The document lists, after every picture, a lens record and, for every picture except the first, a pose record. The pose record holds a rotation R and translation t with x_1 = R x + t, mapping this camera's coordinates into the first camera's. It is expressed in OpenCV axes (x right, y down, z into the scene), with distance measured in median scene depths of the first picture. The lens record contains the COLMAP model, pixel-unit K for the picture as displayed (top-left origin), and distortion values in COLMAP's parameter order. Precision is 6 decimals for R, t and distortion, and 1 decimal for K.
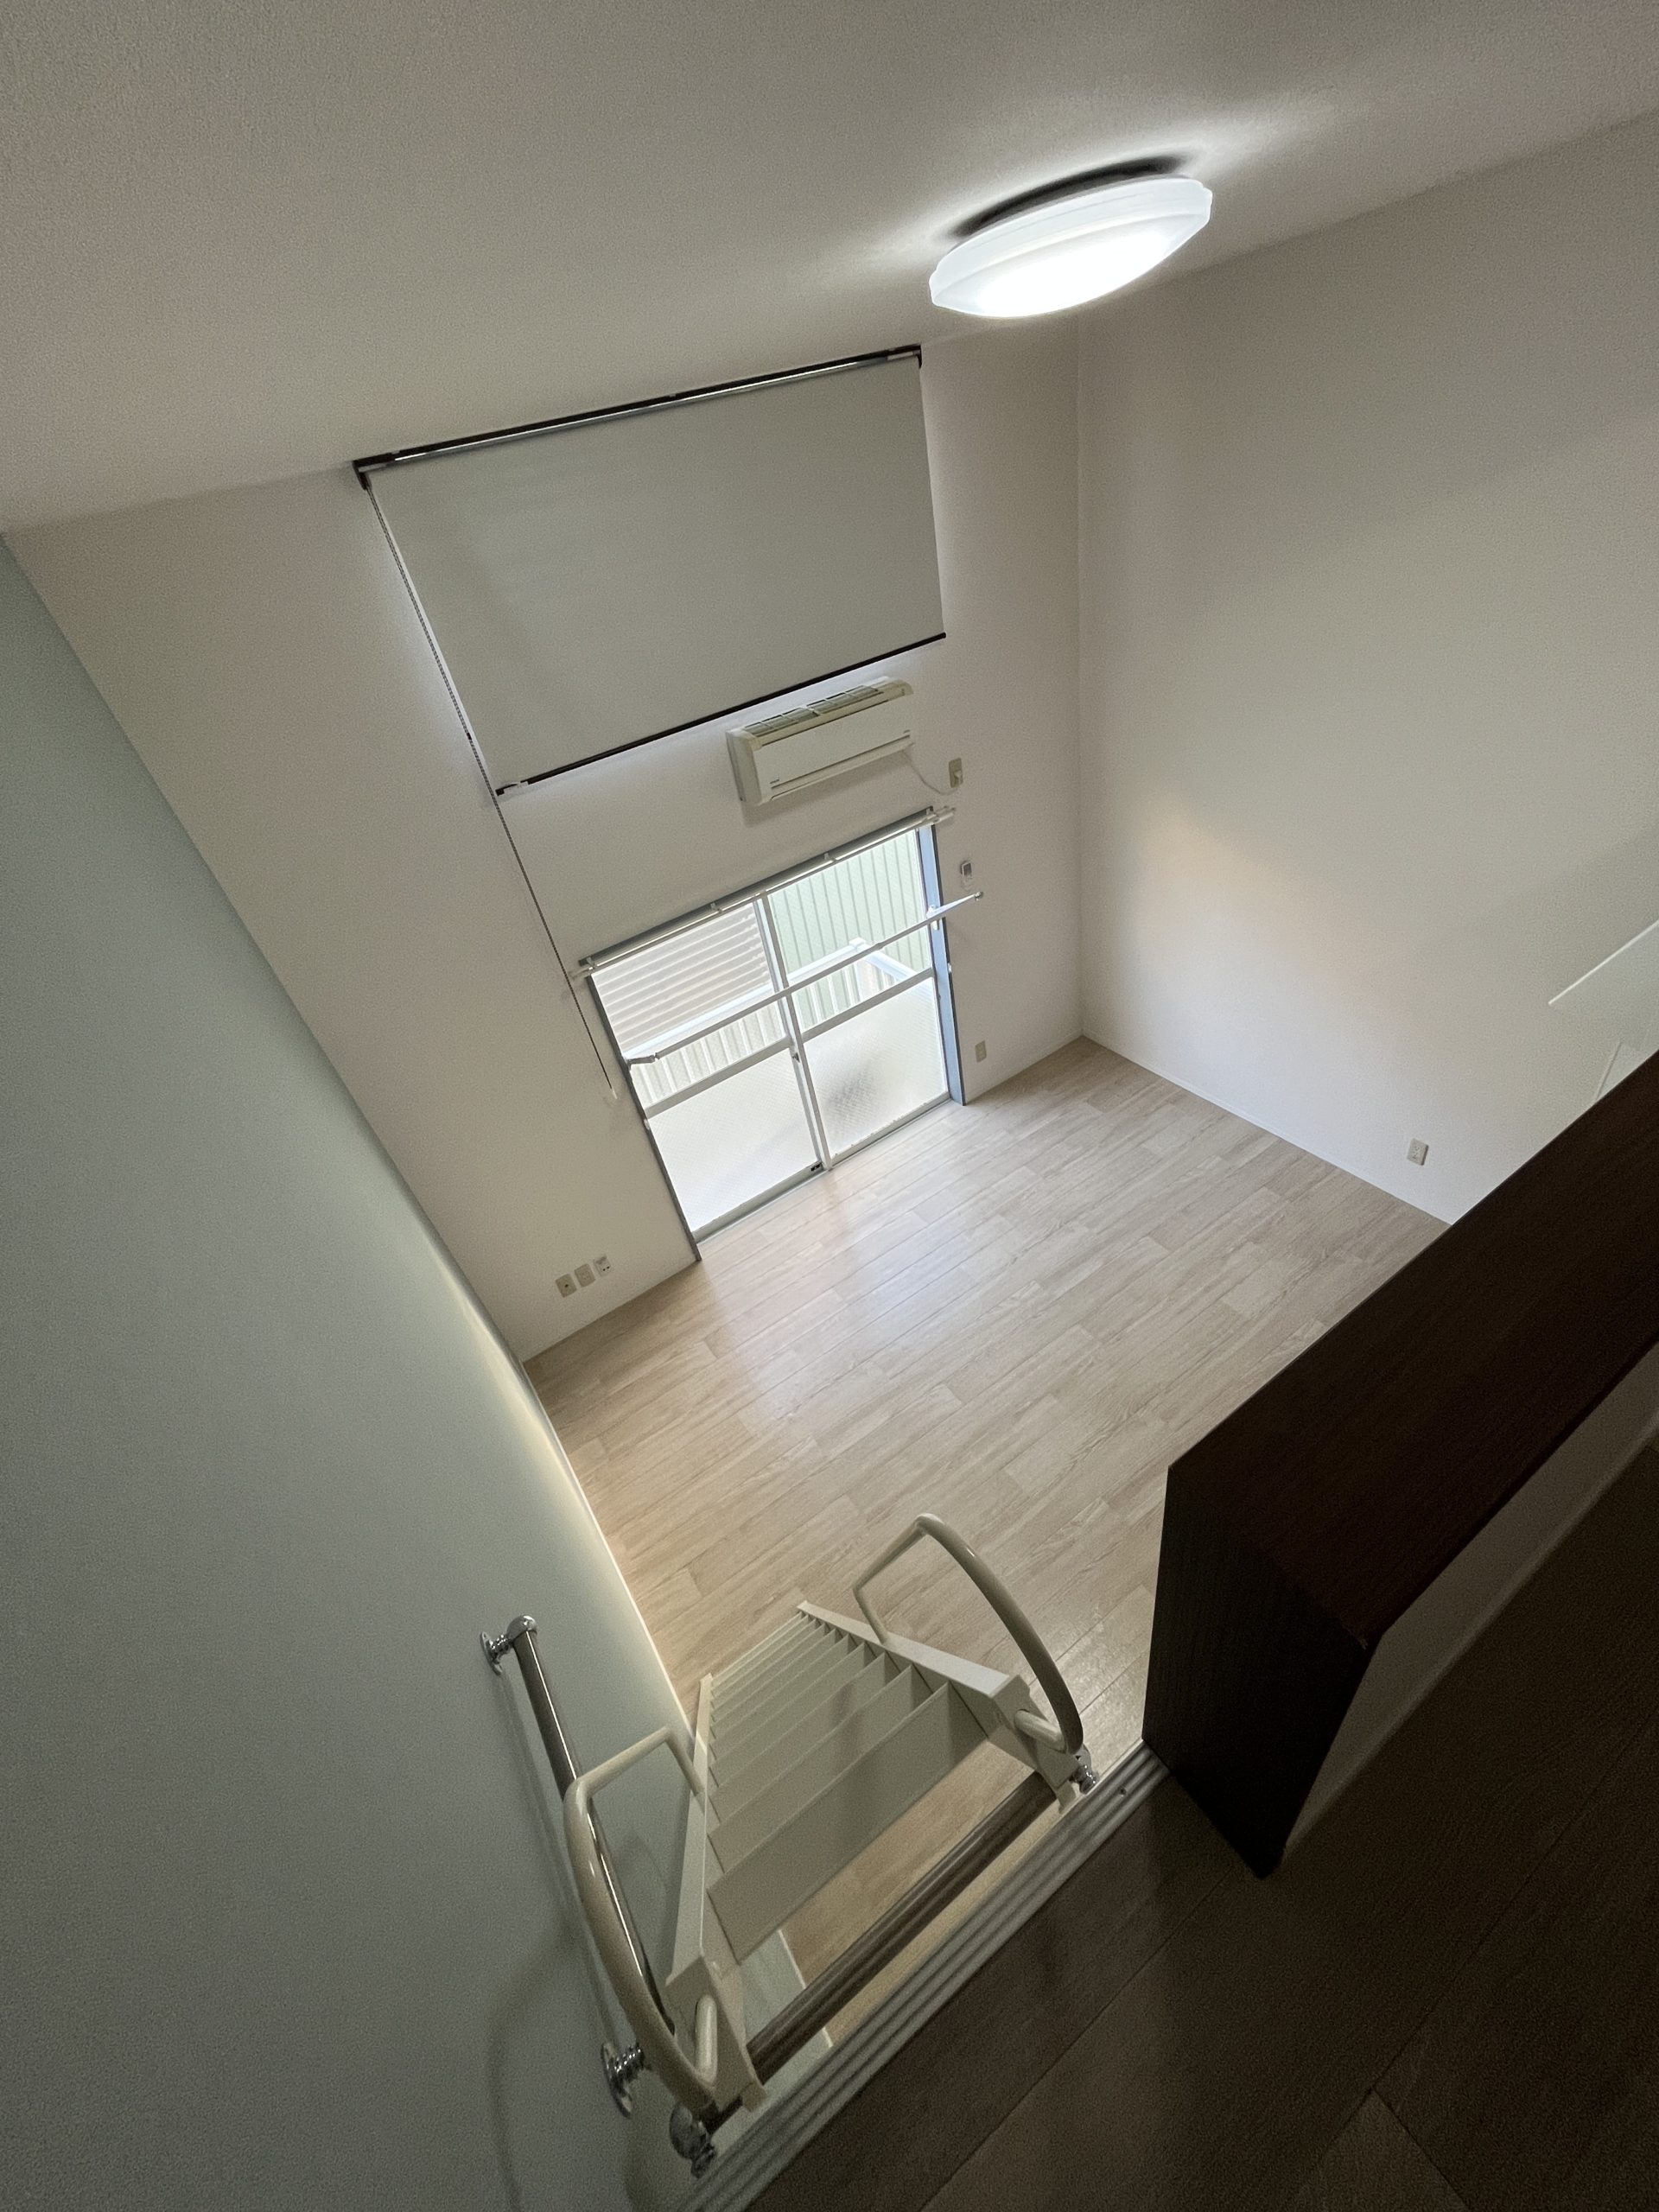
lens RADIAL K [[894.2, 0, 831.3], [0, 894.2, 1094.8], [0, 0, 1]] dist [-0.007389, 0.000420]
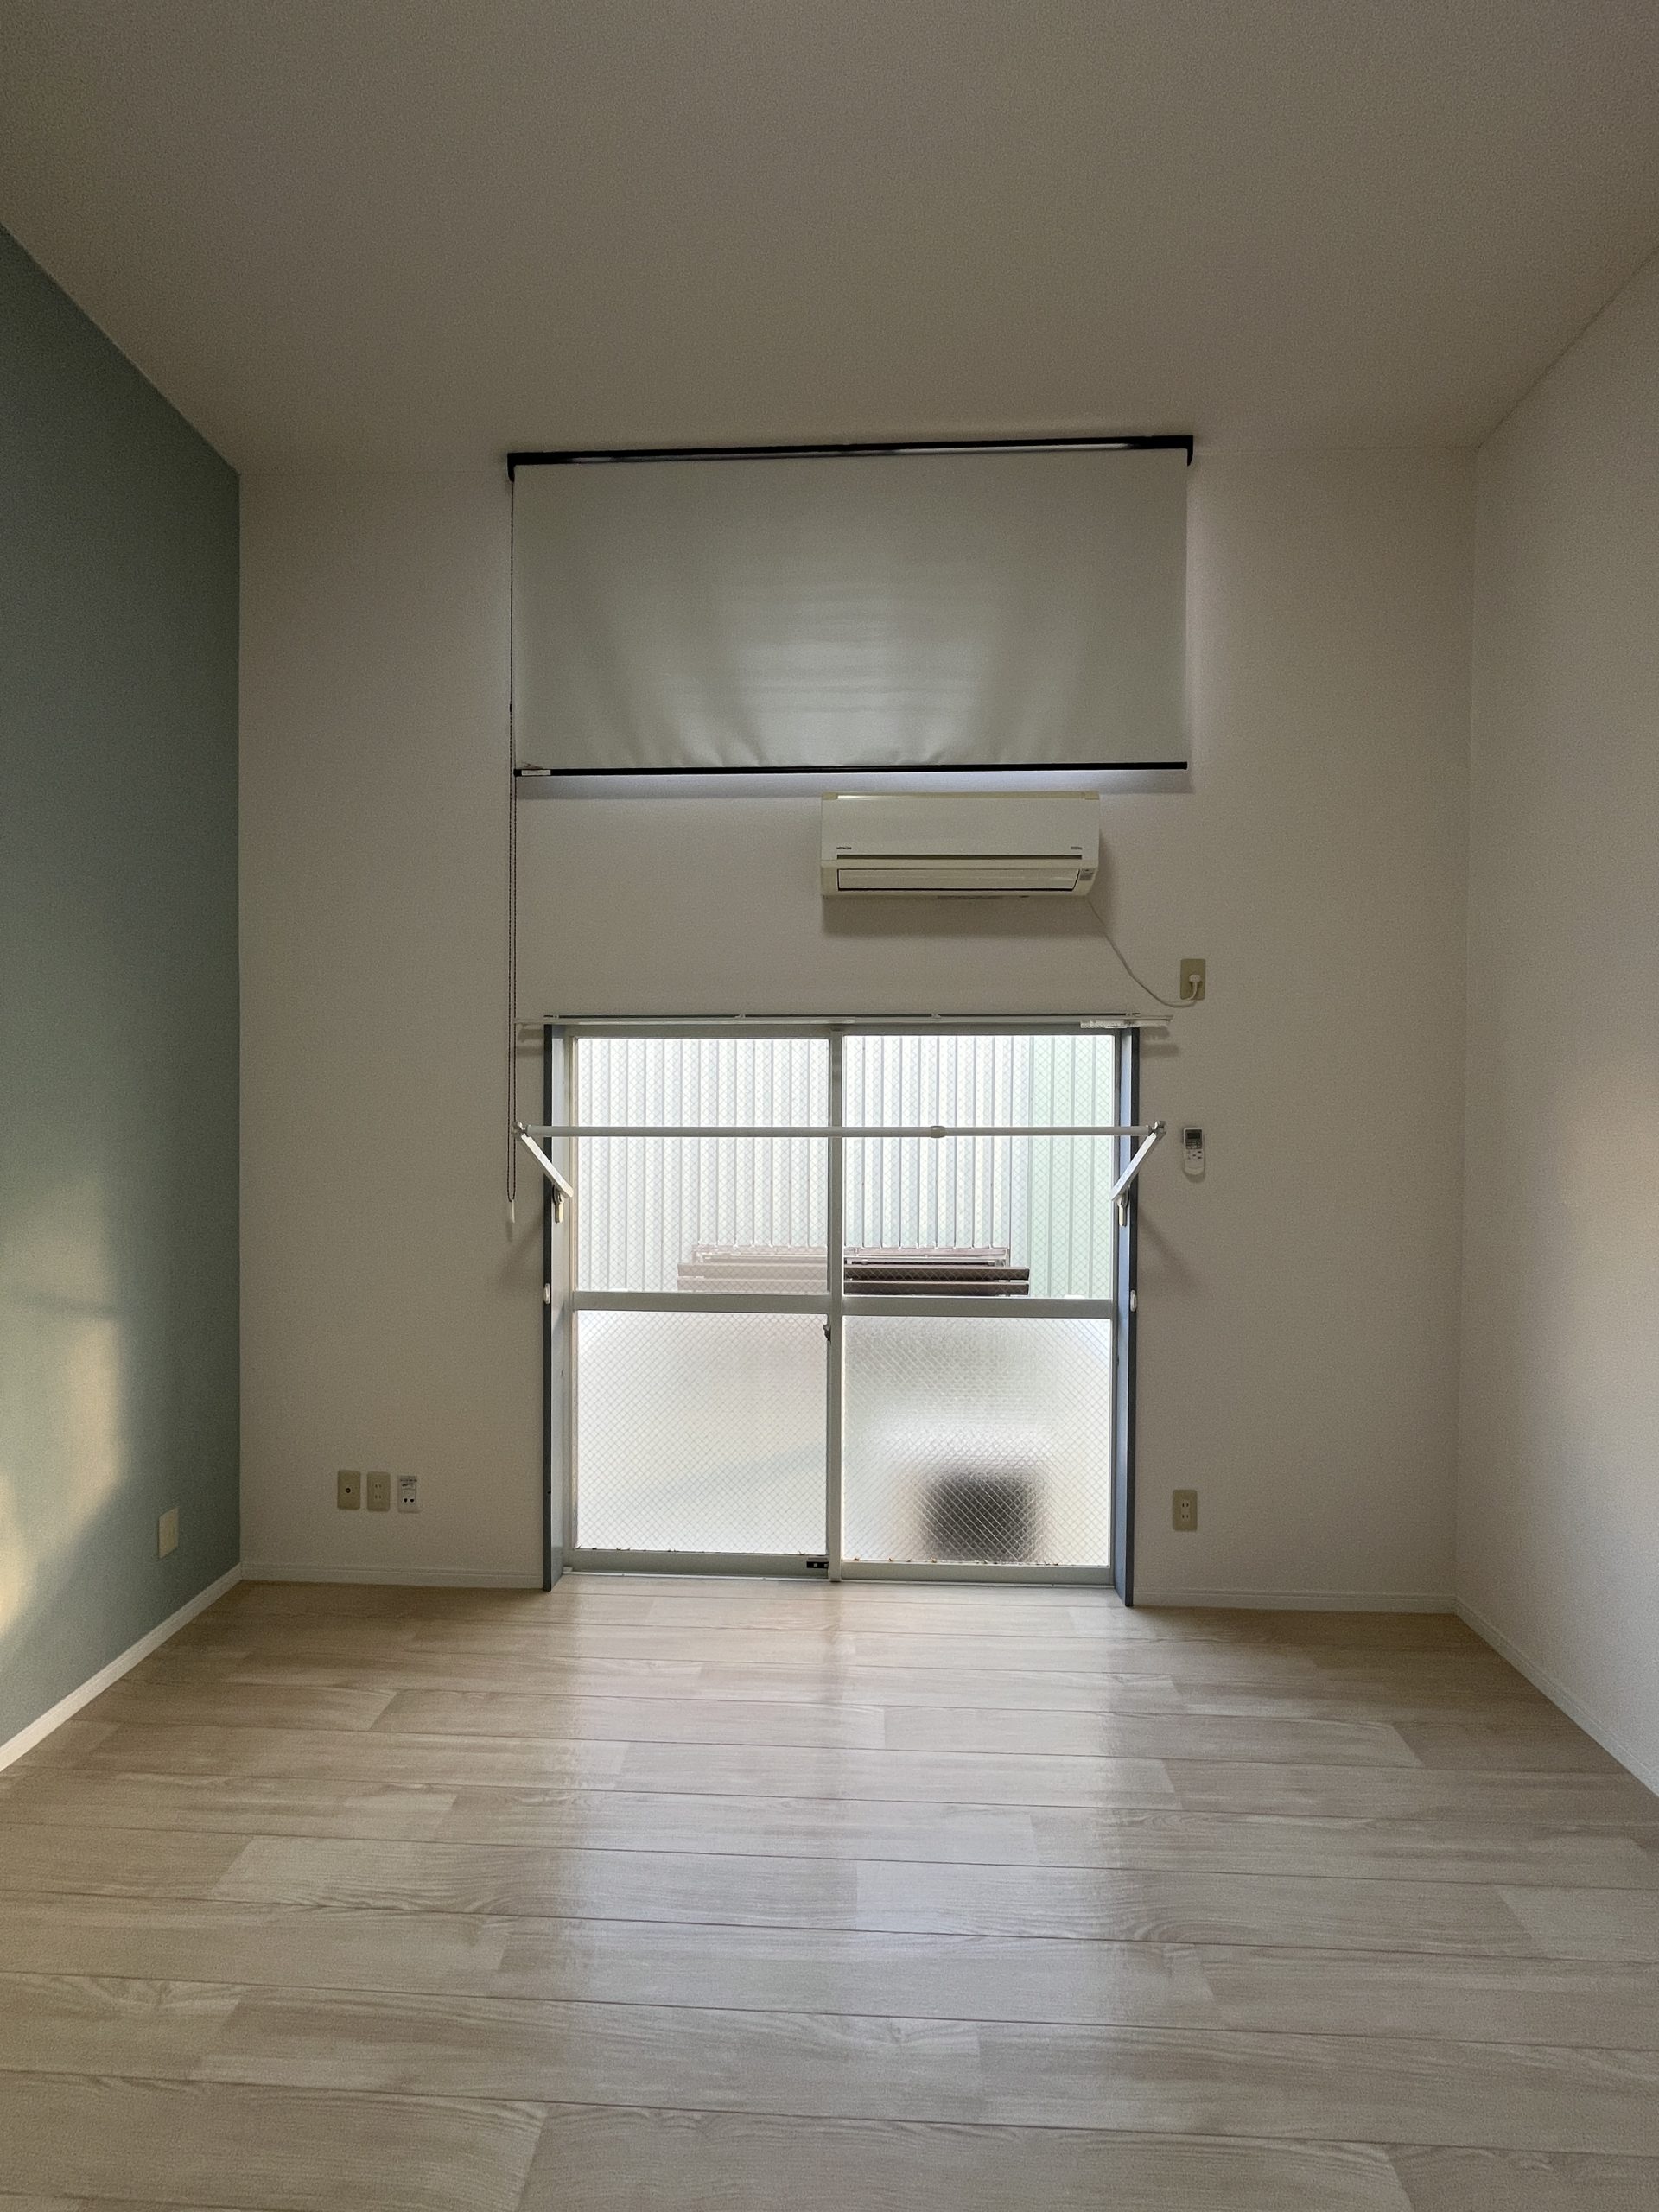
lens RADIAL K [[894.2, 0, 831.3], [0, 894.2, 1094.8], [0, 0, 1]] dist [-0.007389, 0.000420]
pose [[0.802848, 0.184925, -0.566779, 0.300580], [-0.466538, 0.786767, -0.404153, 0.081992], [0.371185, 0.588897, 0.717929, 0.479262]]
